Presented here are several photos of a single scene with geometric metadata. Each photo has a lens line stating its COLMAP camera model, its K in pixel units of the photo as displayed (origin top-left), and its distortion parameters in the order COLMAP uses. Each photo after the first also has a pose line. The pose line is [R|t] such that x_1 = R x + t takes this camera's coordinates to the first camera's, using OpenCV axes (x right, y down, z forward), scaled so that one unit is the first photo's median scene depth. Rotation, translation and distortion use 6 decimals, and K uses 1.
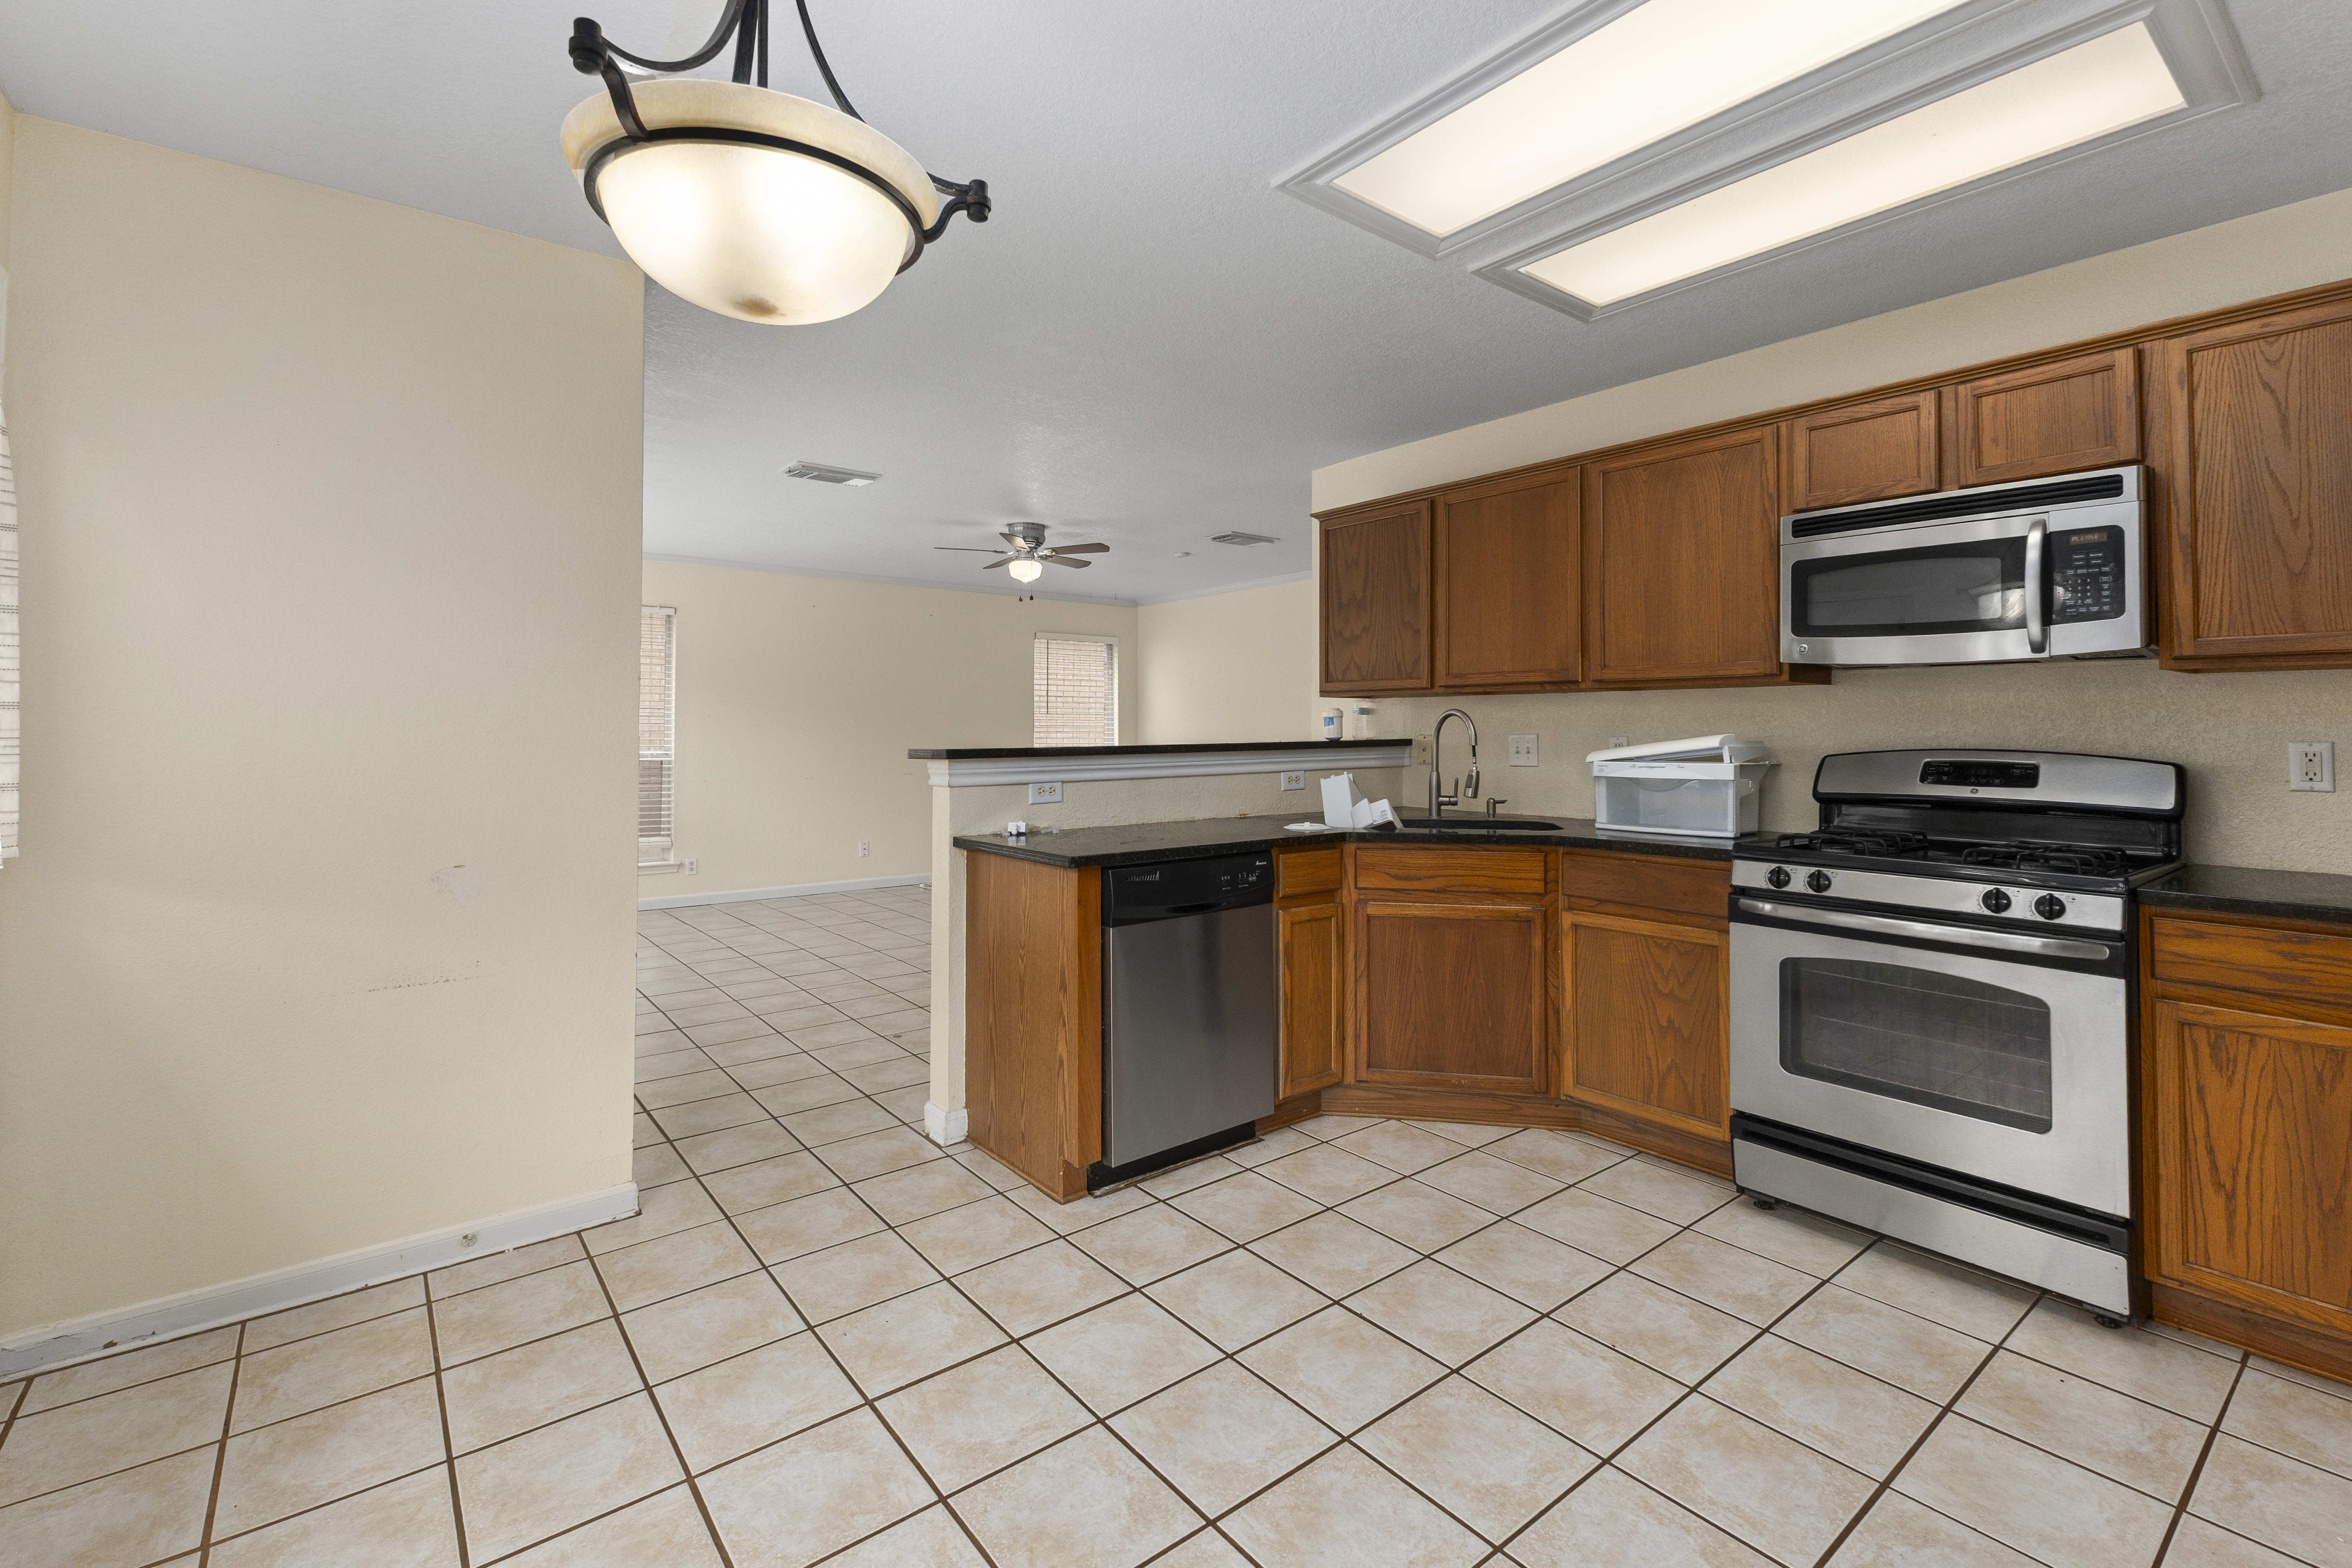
lens RADIAL K [[1037.4, 0, 1150.2], [0, 1037.4, 713.6], [0, 0, 1]] dist [0.006855, -0.001184]
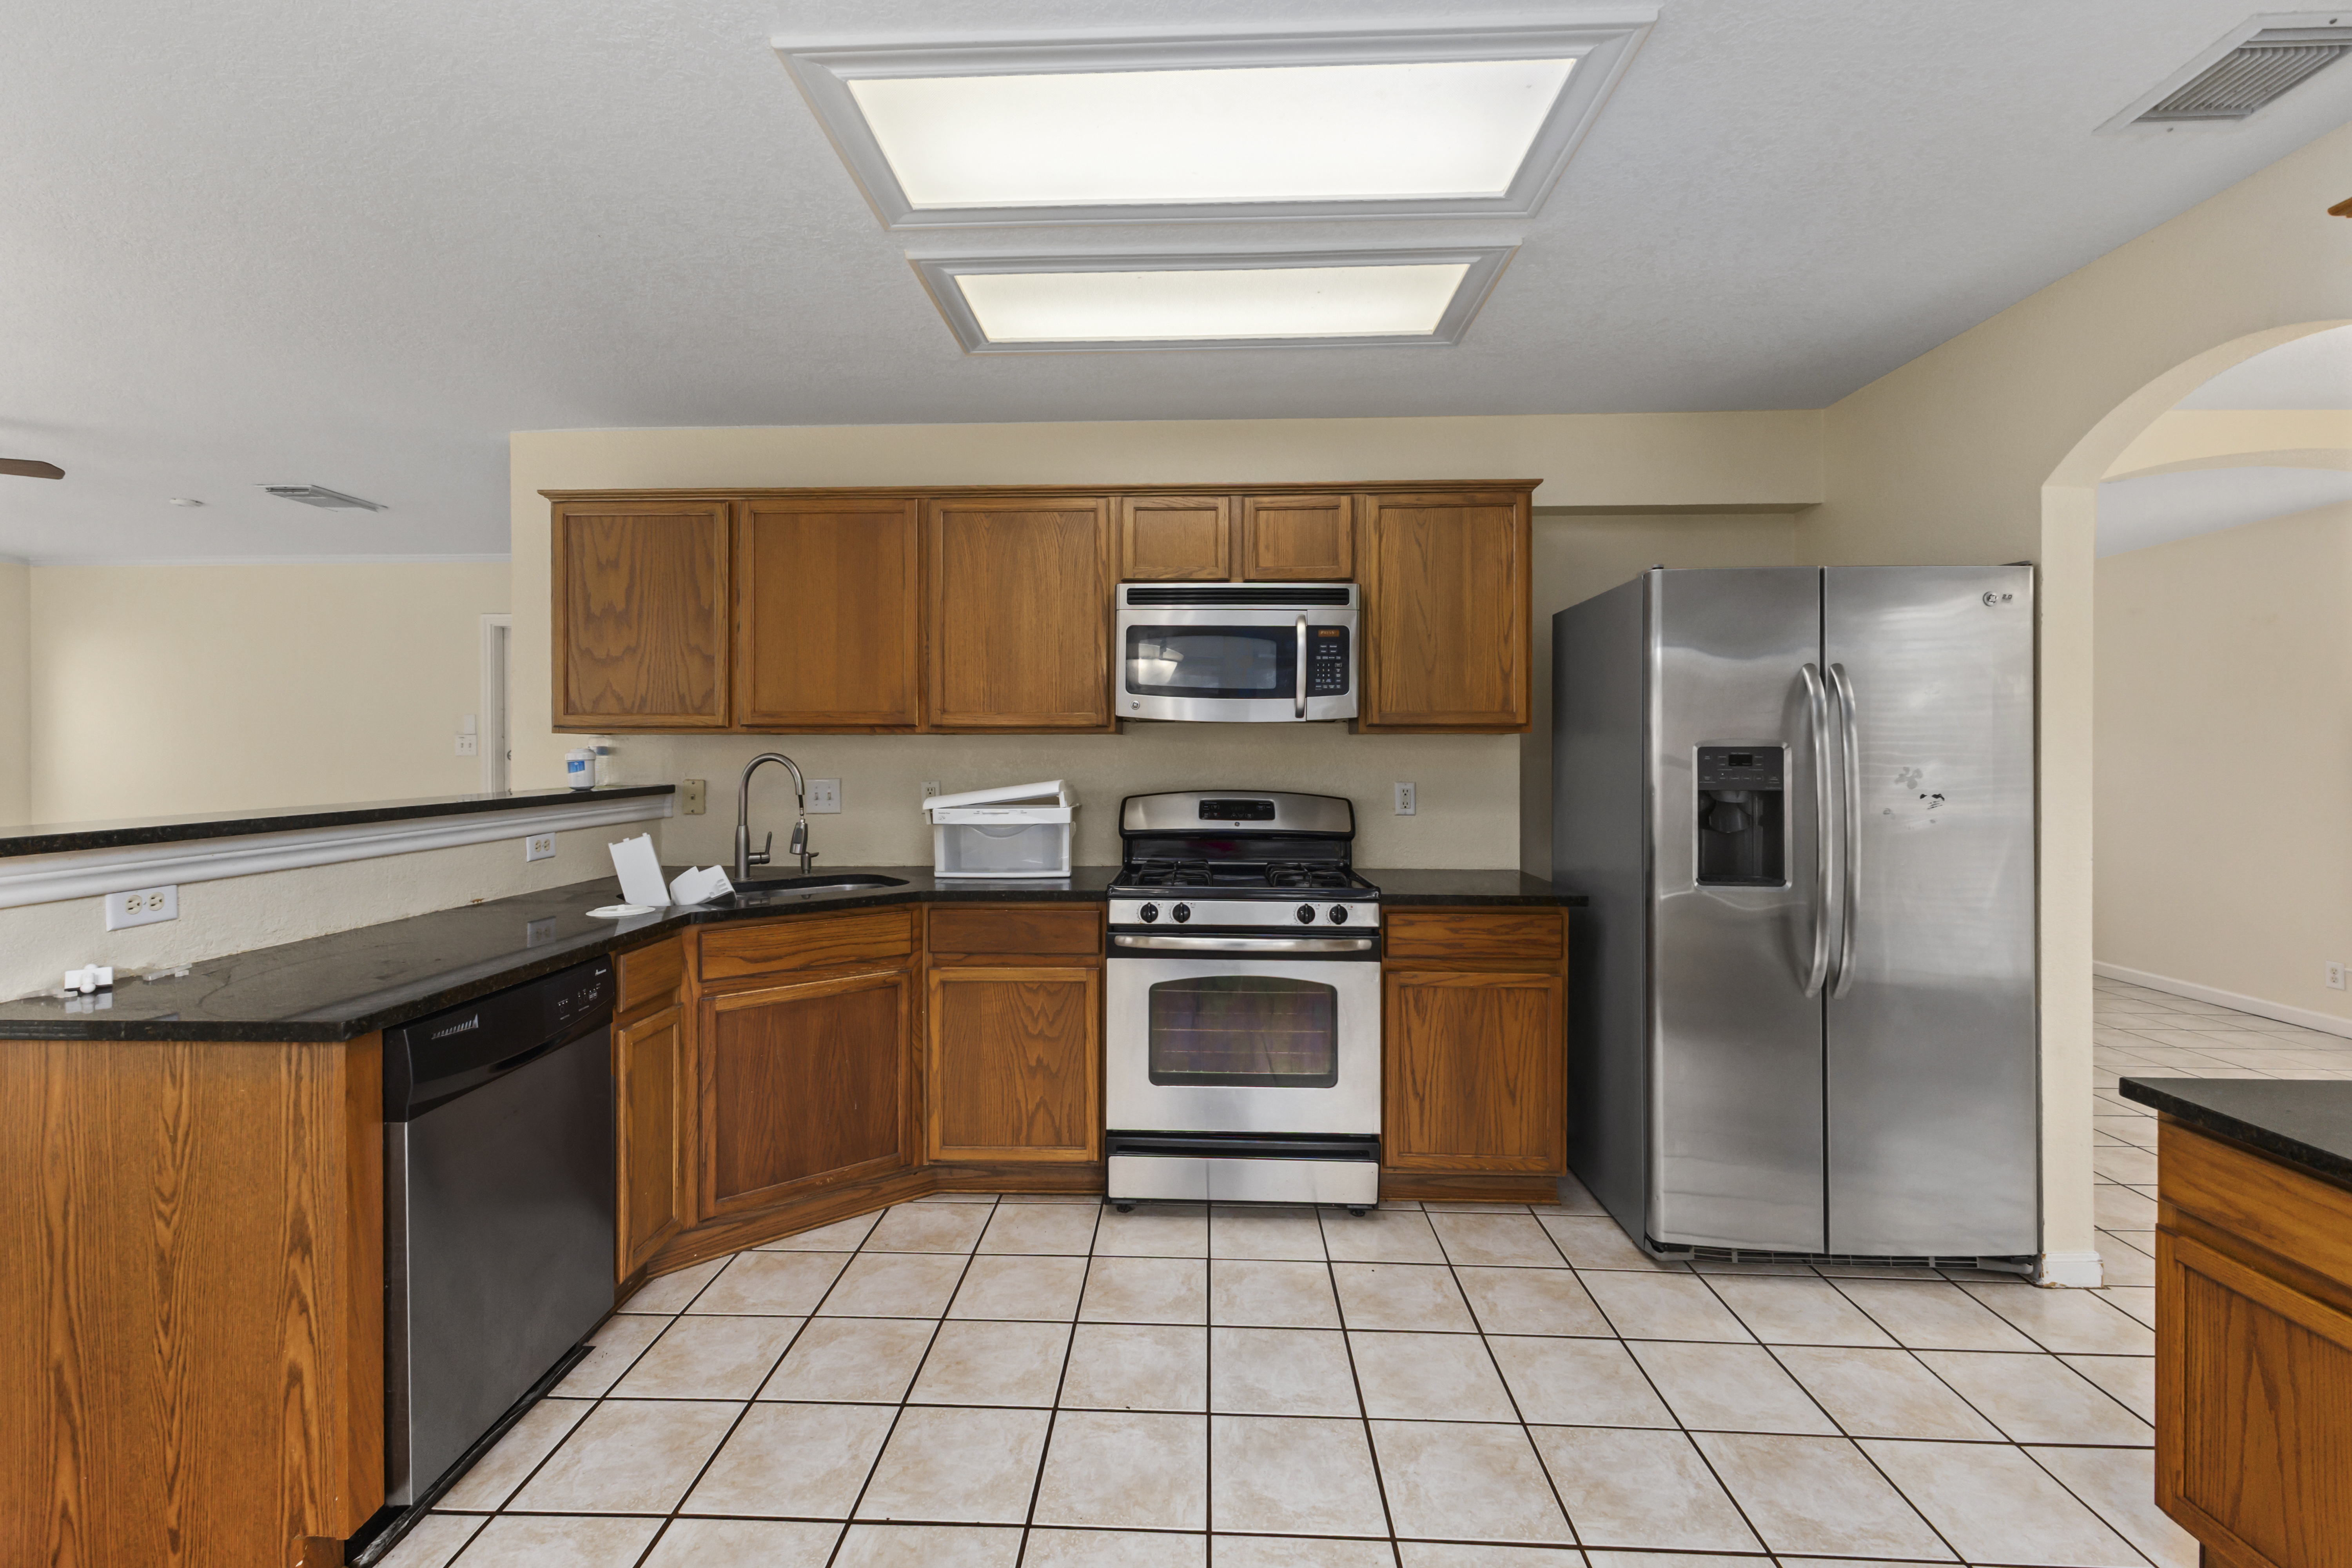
lens RADIAL K [[1037.4, 0, 1167.8], [0, 1037.4, 765.5], [0, 0, 1]] dist [0.006855, -0.001184]
pose [[0.642315, -0.010963, 0.766363, -0.217087], [-0.010536, 0.999677, 0.023131, -0.023860], [-0.766369, -0.022931, 0.641992, 0.260629]]
